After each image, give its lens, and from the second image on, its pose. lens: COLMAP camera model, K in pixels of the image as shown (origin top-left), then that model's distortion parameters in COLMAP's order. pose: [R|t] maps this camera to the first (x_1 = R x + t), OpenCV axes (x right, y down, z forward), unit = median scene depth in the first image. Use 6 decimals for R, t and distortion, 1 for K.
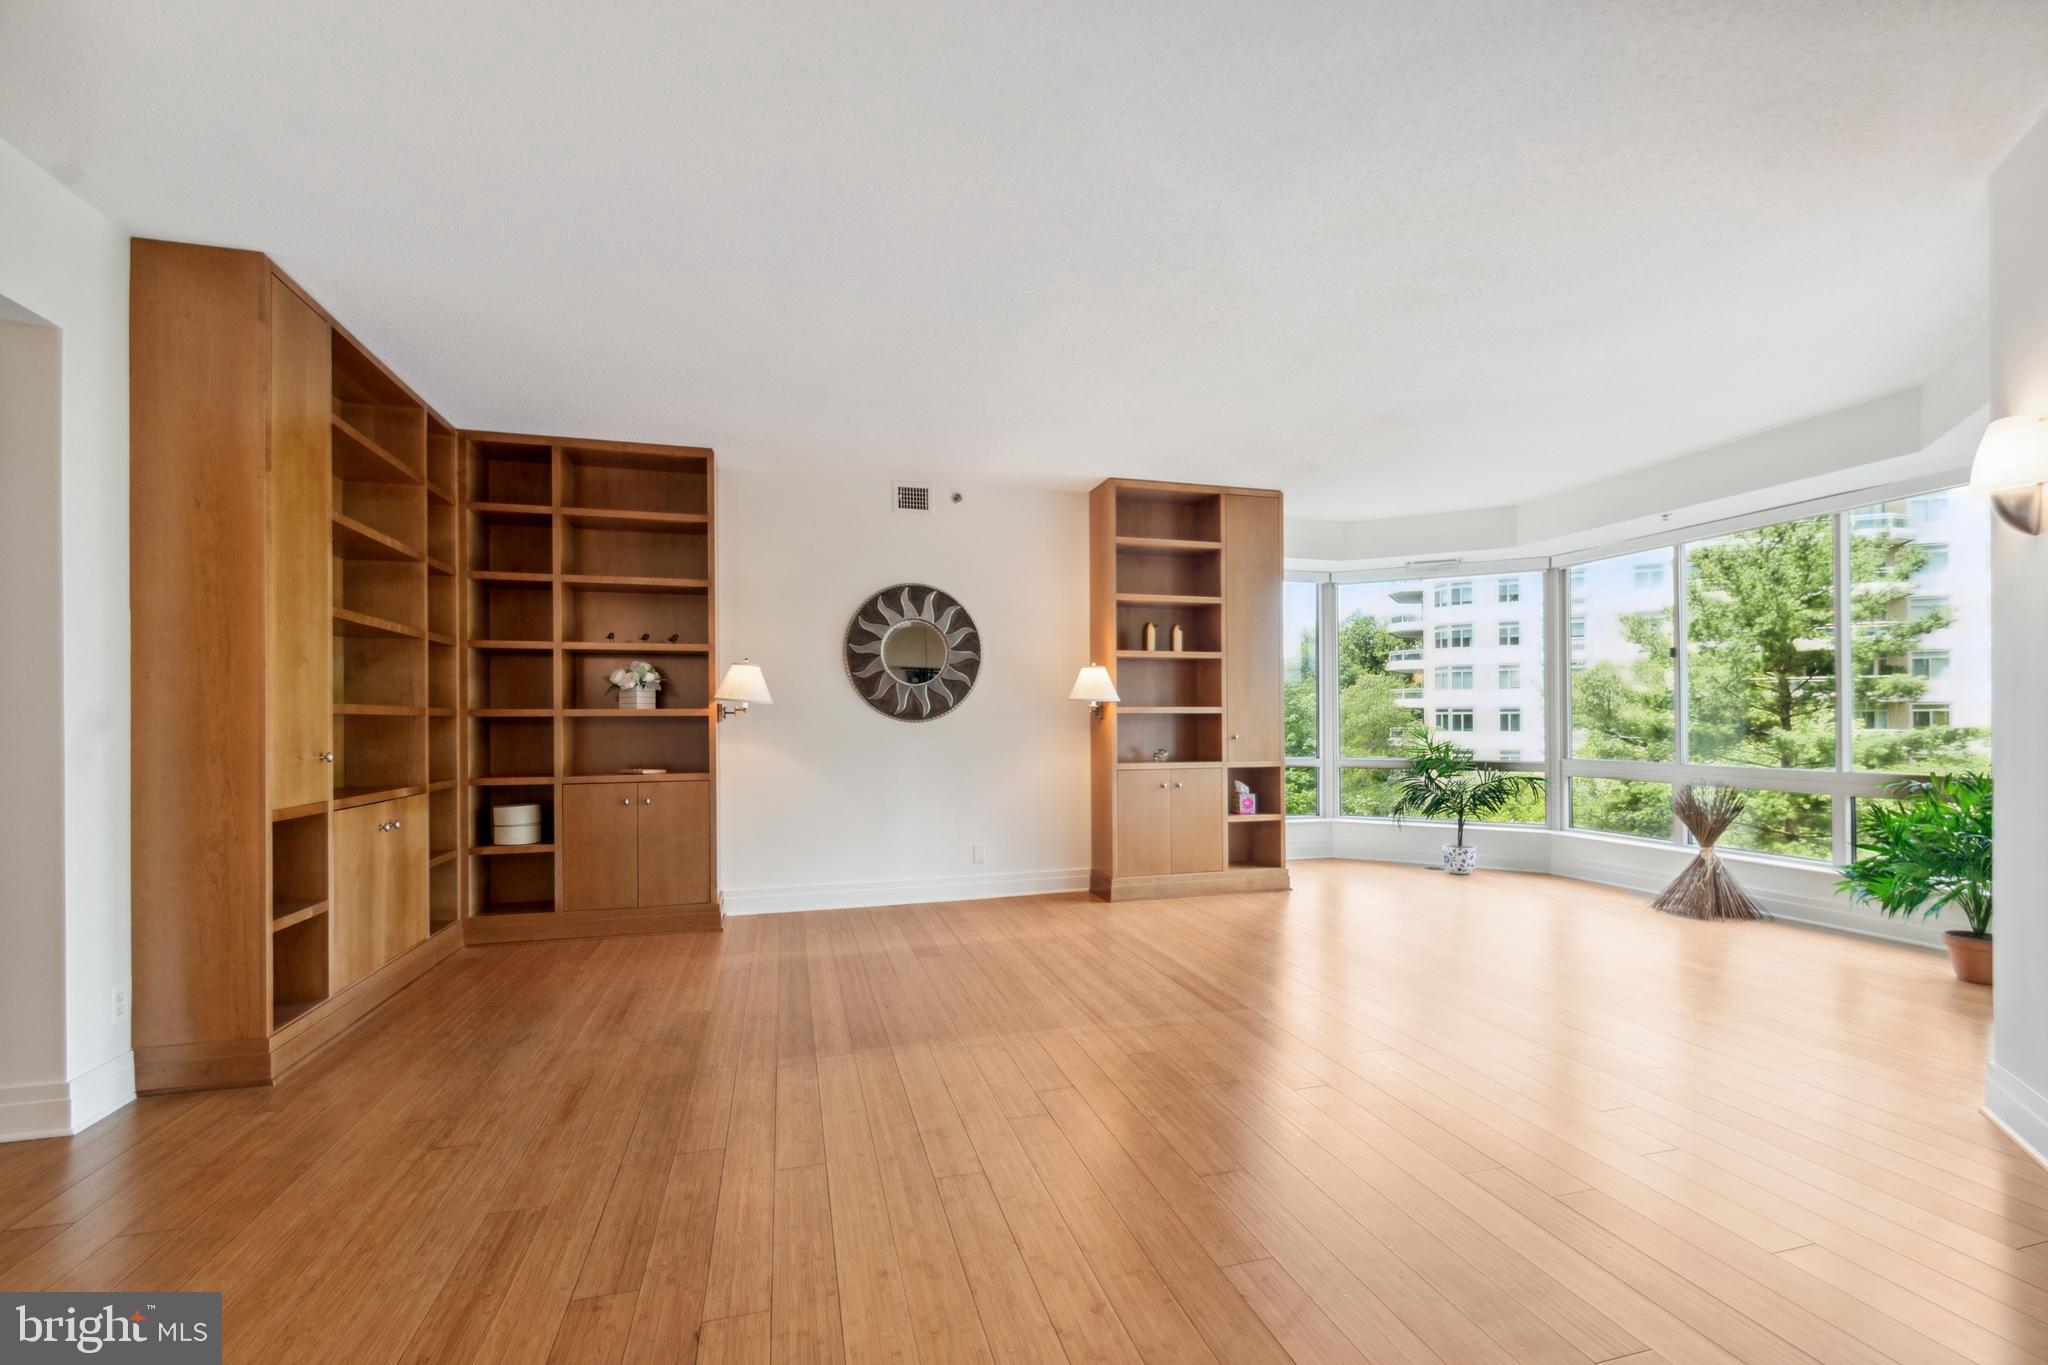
lens RADIAL K [[928.4, 0, 1070.2], [0, 928.4, 717.3], [0, 0, 1]] dist [0.001479, -0.000510]
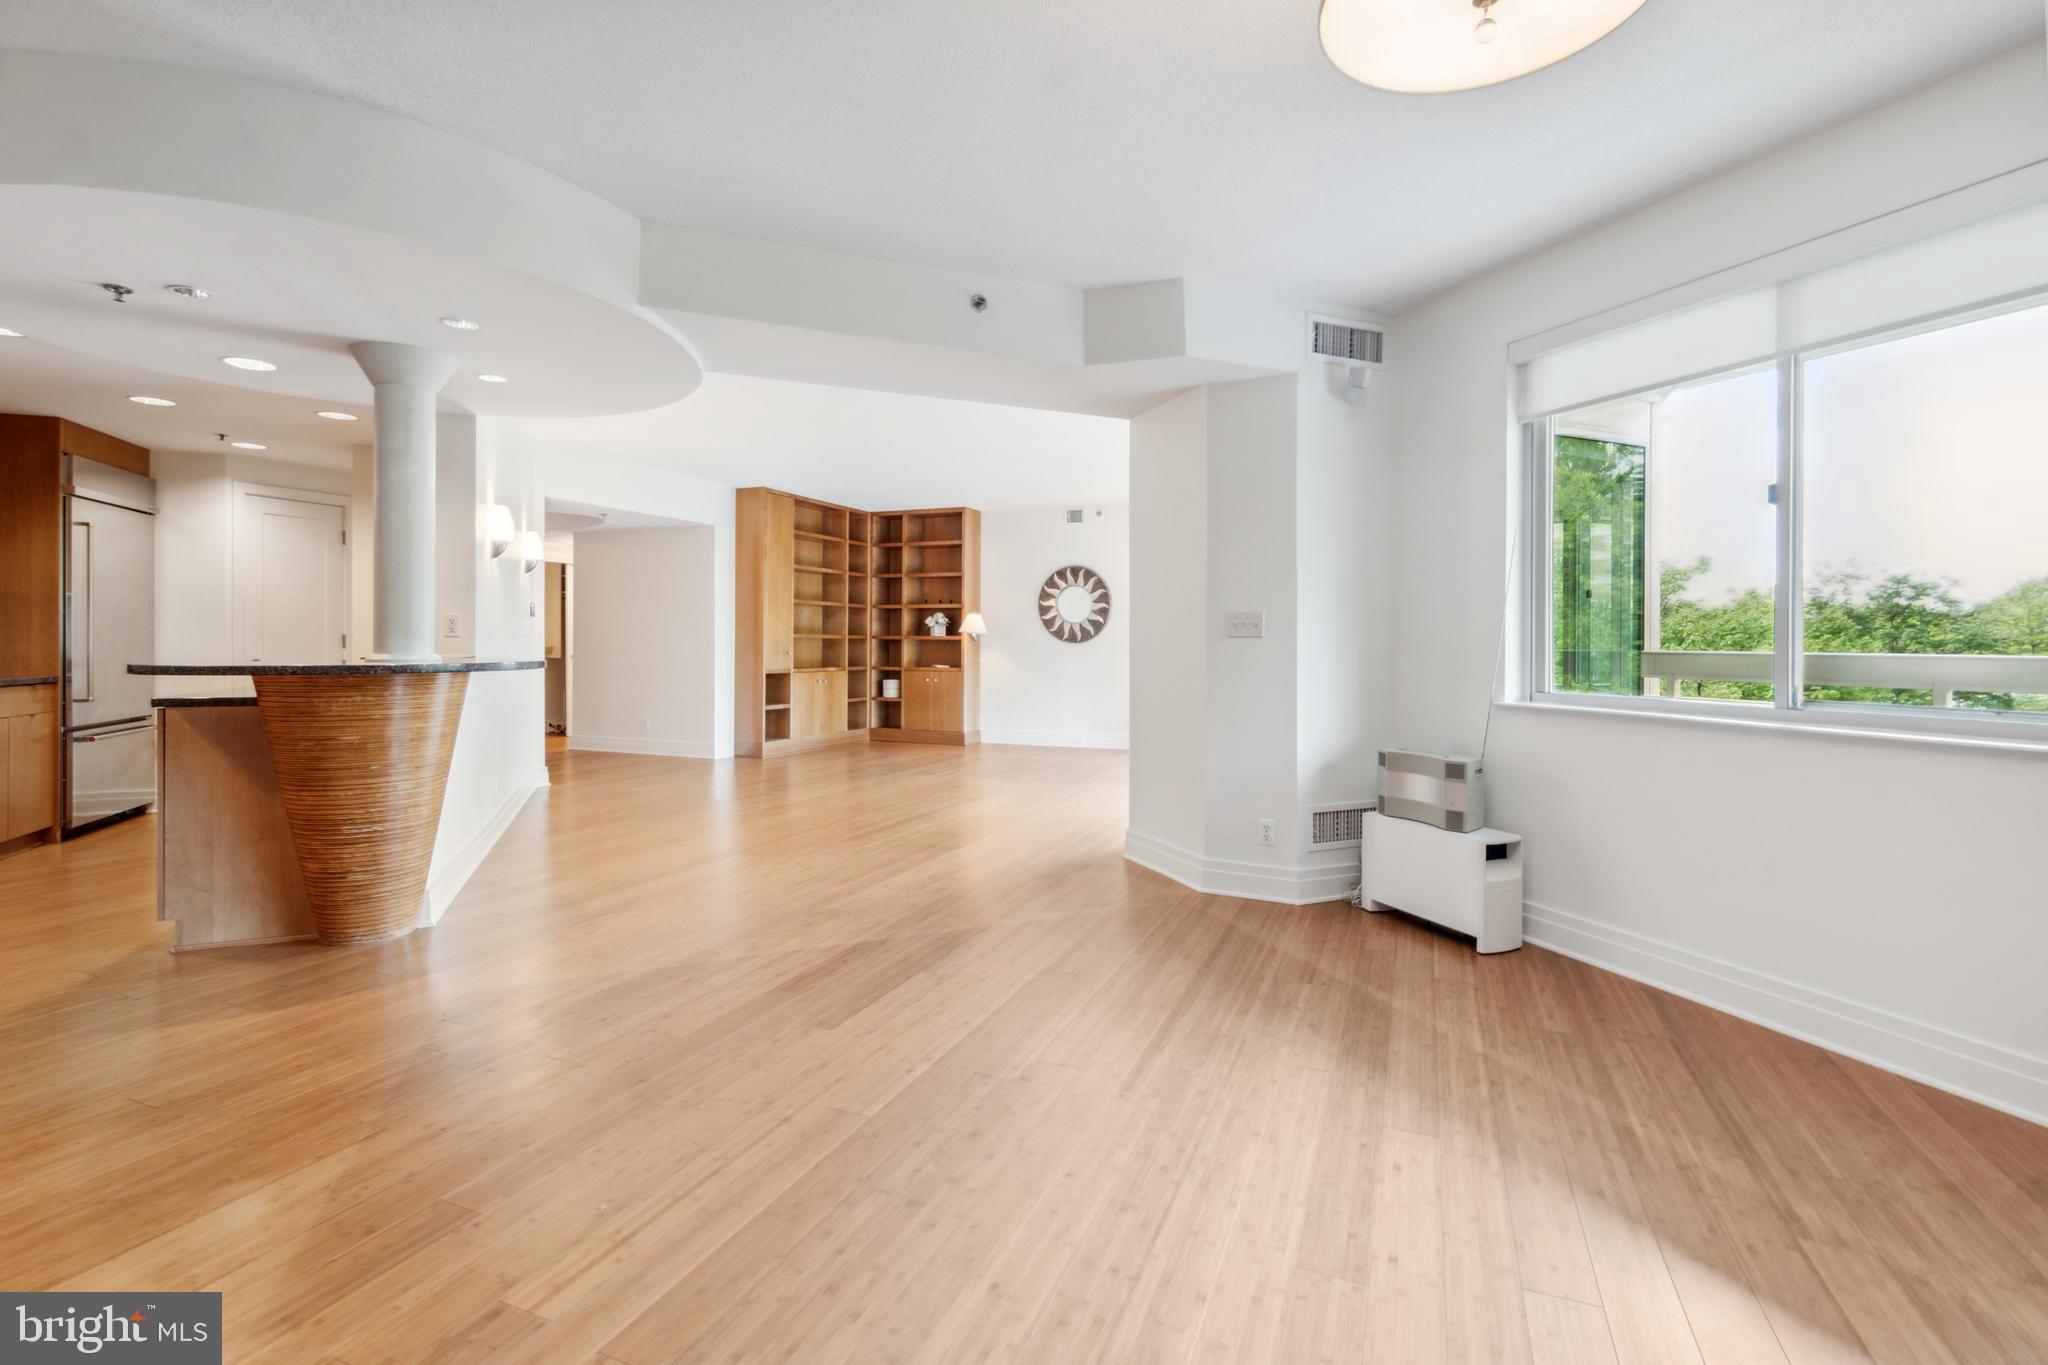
lens RADIAL K [[928.4, 0, 1044.7], [0, 928.4, 650.1], [0, 0, 1]] dist [0.001479, -0.000510]
pose [[0.766752, 0.014879, -0.641771, 1.048659], [-0.009480, 0.999885, 0.011856, -0.004357], [0.641874, -0.003007, 0.766805, -0.434779]]
